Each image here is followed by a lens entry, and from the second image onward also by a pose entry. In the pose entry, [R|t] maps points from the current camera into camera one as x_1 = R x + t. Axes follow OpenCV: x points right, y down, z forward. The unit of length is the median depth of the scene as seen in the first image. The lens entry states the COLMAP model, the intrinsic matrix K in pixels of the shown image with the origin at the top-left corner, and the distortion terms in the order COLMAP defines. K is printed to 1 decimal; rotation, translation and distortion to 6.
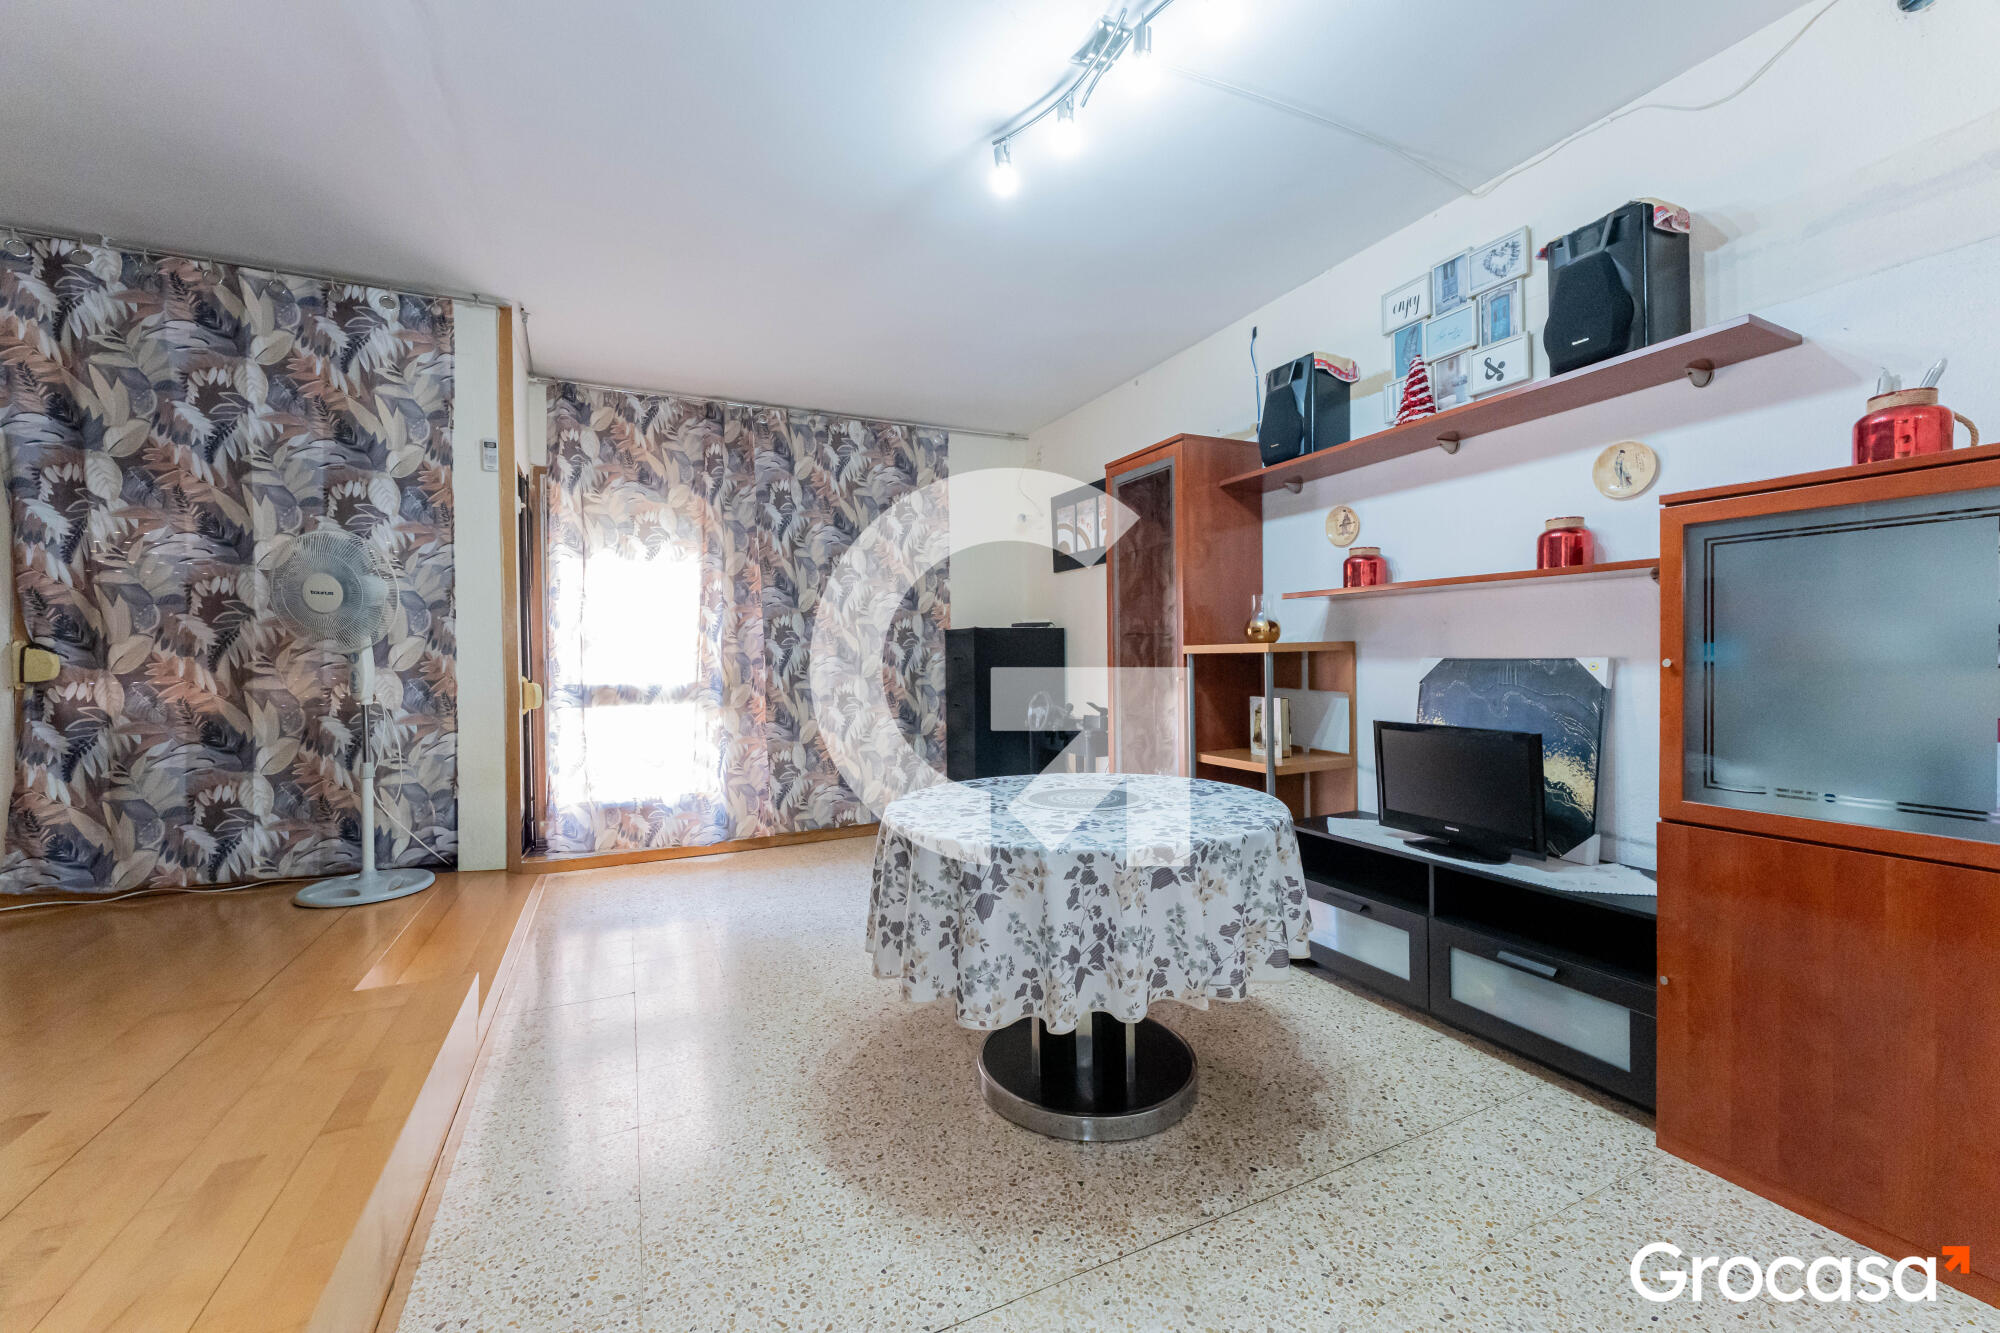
lens RADIAL K [[788.9, 0, 997.4], [0, 788.9, 669.7], [0, 0, 1]] dist [0.001846, -0.001276]
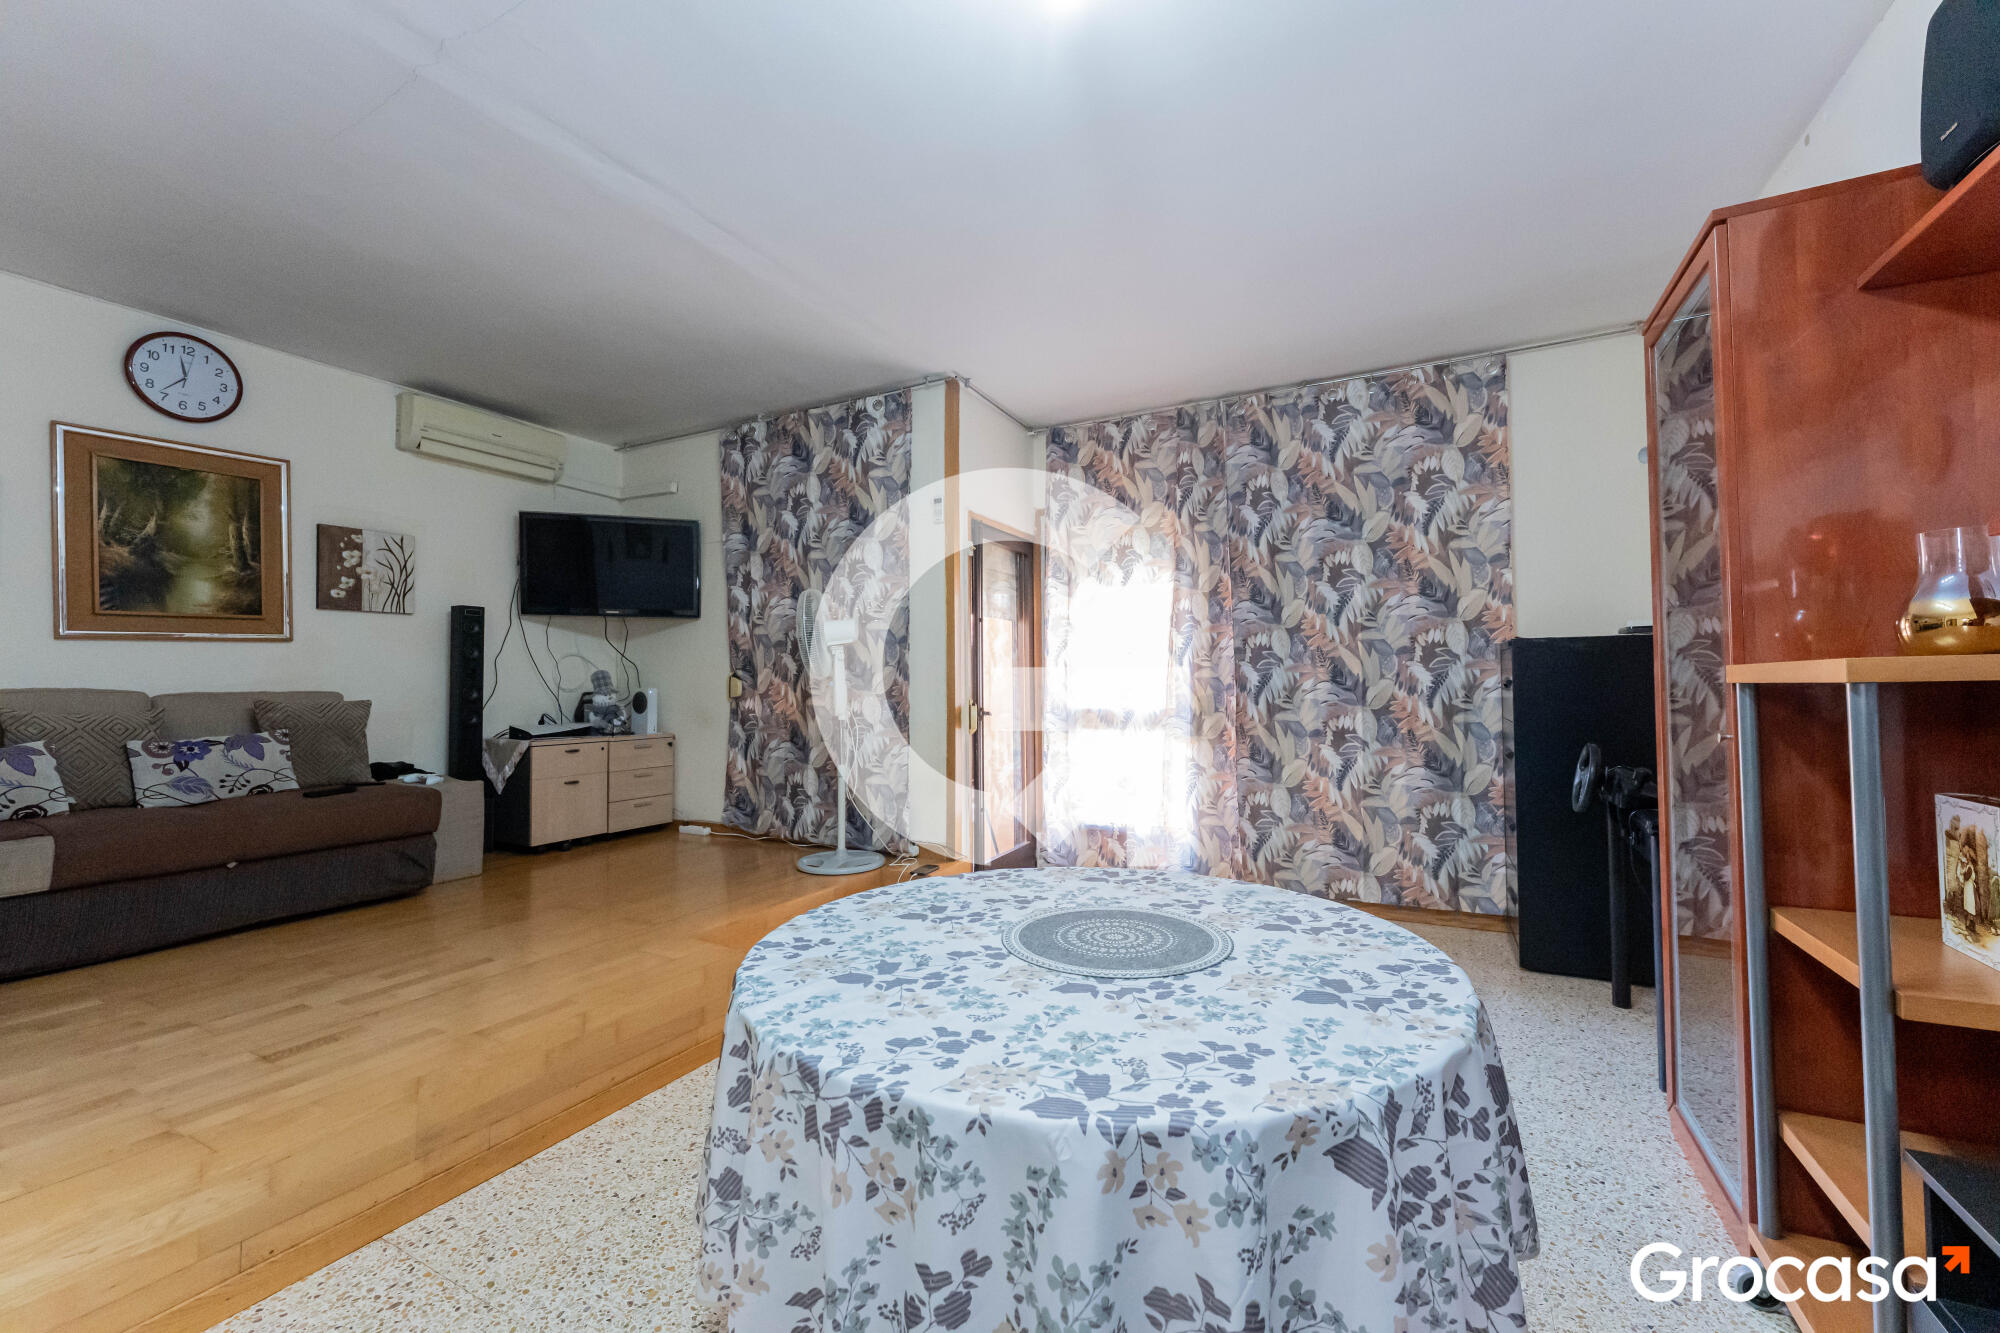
lens RADIAL K [[788.9, 0, 997.2], [0, 788.9, 666.8], [0, 0, 1]] dist [0.001846, -0.001276]
pose [[0.599205, -0.011617, -0.800512, 0.353048], [-0.012448, 0.999639, -0.023825, -0.013146], [0.800499, 0.024241, 0.598843, 0.392593]]
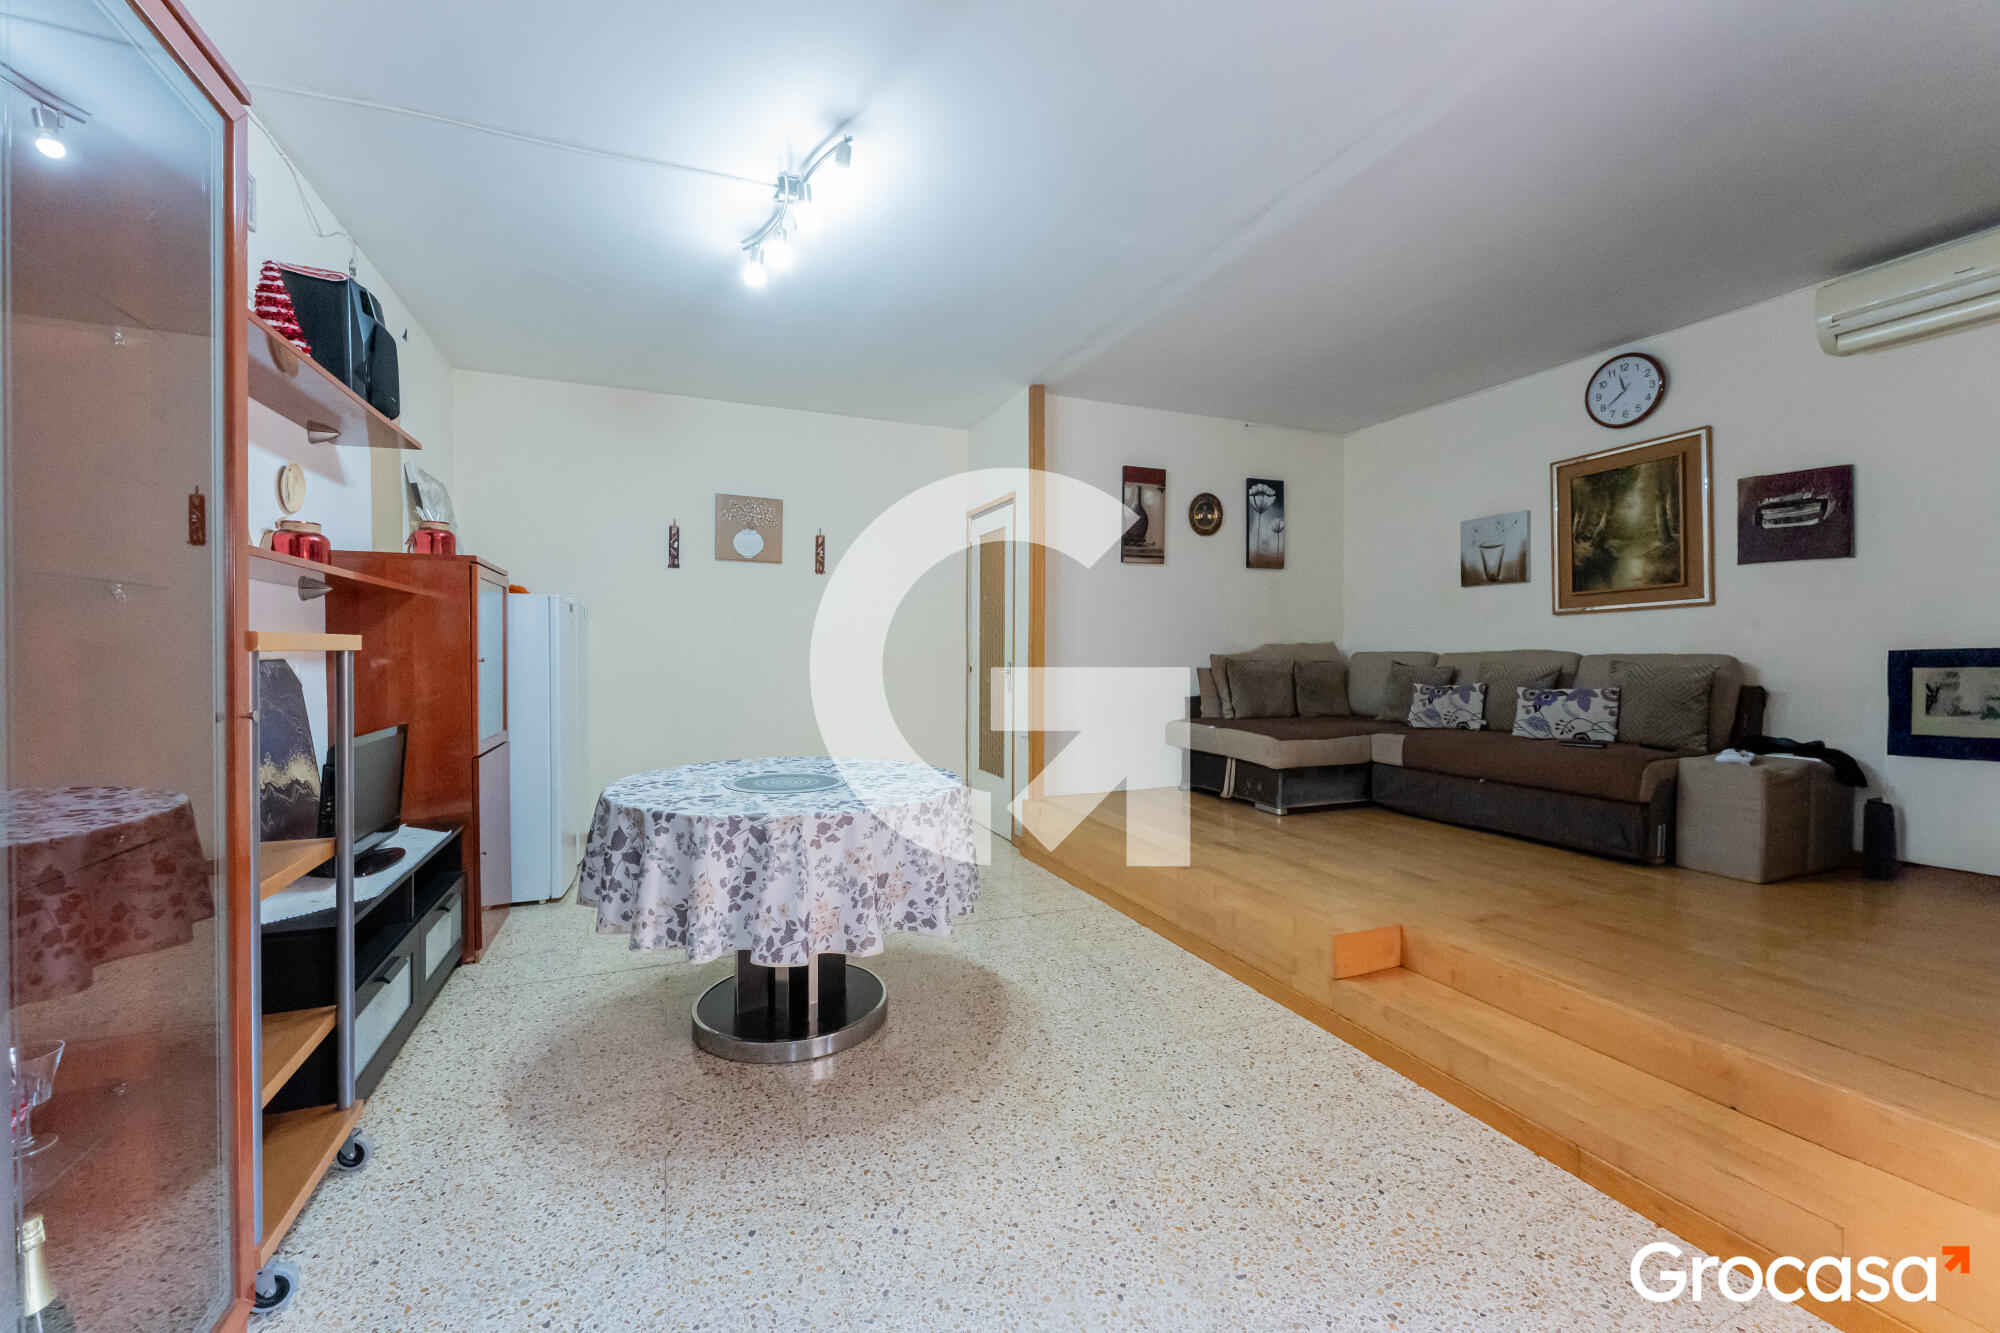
lens RADIAL K [[788.9, 0, 1000.6], [0, 788.9, 670.0], [0, 0, 1]] dist [0.001846, -0.001276]
pose [[-0.999266, 0.007937, 0.037473, -0.159339], [0.009455, 0.999135, 0.040503, -0.024701], [-0.037119, 0.040828, -0.998476, 1.413322]]
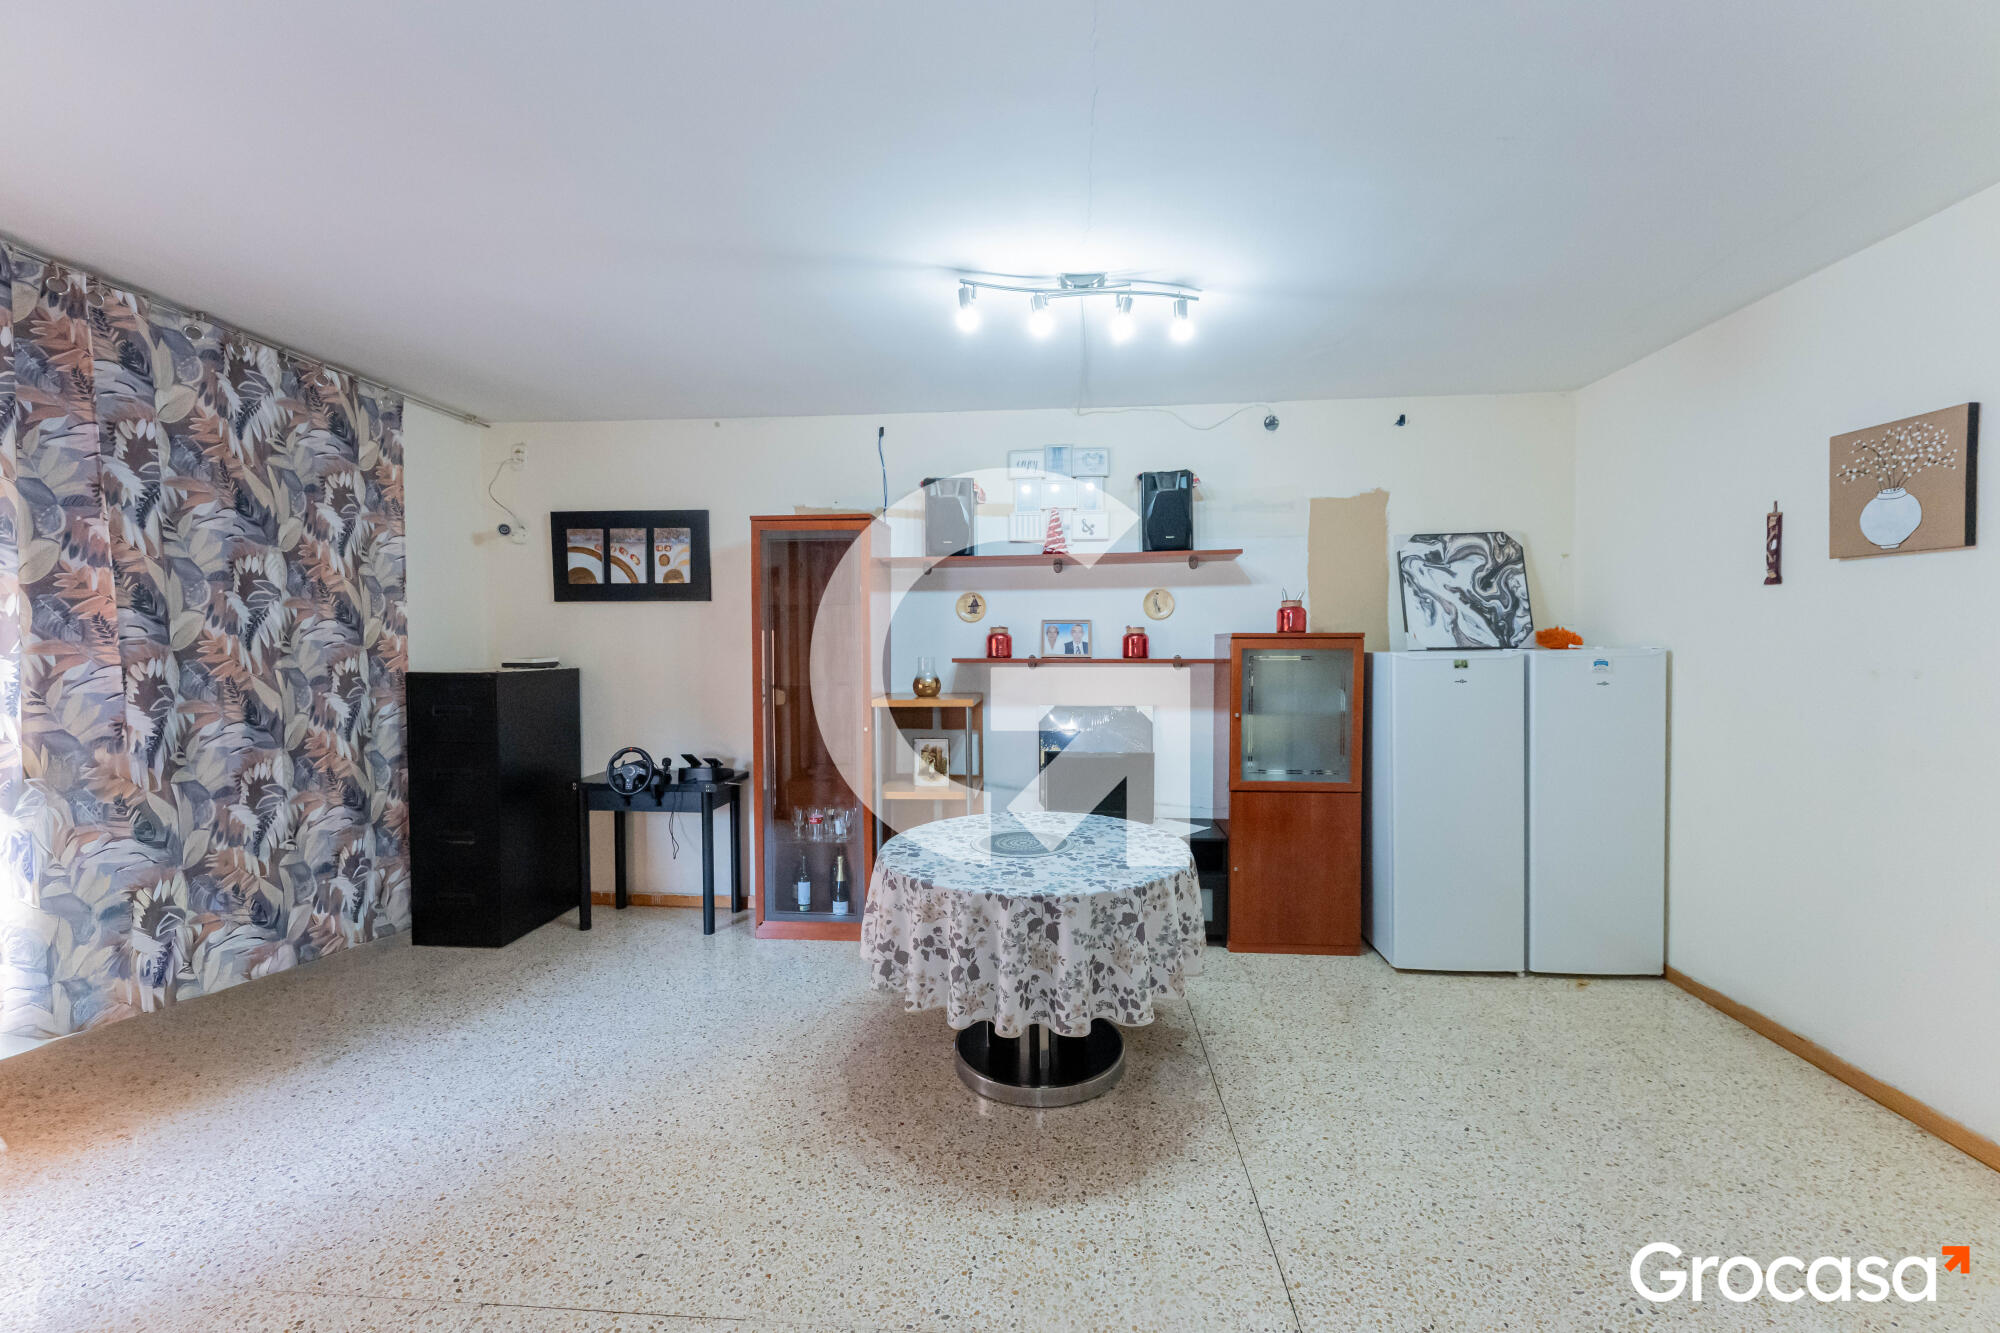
lens RADIAL K [[788.9, 0, 999.2], [0, 788.9, 668.1], [0, 0, 1]] dist [0.001846, -0.001276]
pose [[0.501224, -0.017695, 0.865137, -0.675677], [0.013710, 0.999828, 0.012507, -0.089878], [-0.865209, 0.005592, 0.501380, 0.272715]]
